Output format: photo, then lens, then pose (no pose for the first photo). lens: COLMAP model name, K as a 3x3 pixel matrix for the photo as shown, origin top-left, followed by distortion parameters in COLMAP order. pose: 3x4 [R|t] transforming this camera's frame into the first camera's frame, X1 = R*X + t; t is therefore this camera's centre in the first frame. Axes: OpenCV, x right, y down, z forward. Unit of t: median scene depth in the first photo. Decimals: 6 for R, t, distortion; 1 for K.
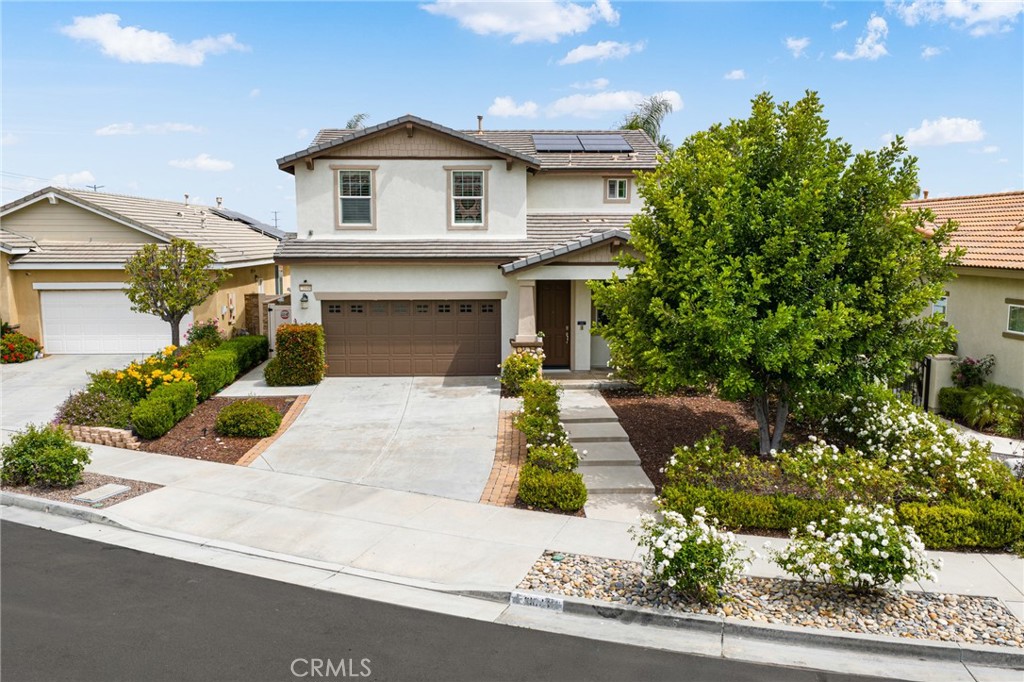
lens RADIAL K [[849.9, 0, 512.0], [0, 849.9, 341.0], [0, 0, 1]] dist [0.013248, -0.012916]
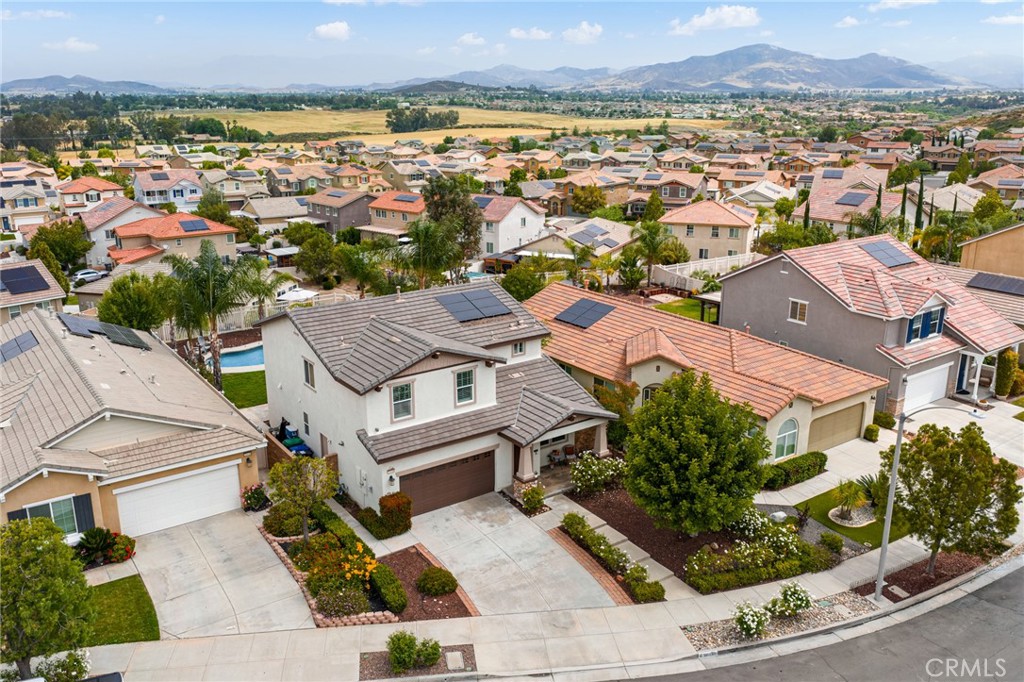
lens RADIAL K [[849.9, 0, 512.0], [0, 849.9, 341.0], [0, 0, 1]] dist [0.013248, -0.012916]
pose [[0.845506, -0.147748, 0.513118, -0.778209], [0.062349, 0.981701, 0.179934, -0.532685], [-0.530313, -0.120143, 0.839246, -0.354633]]
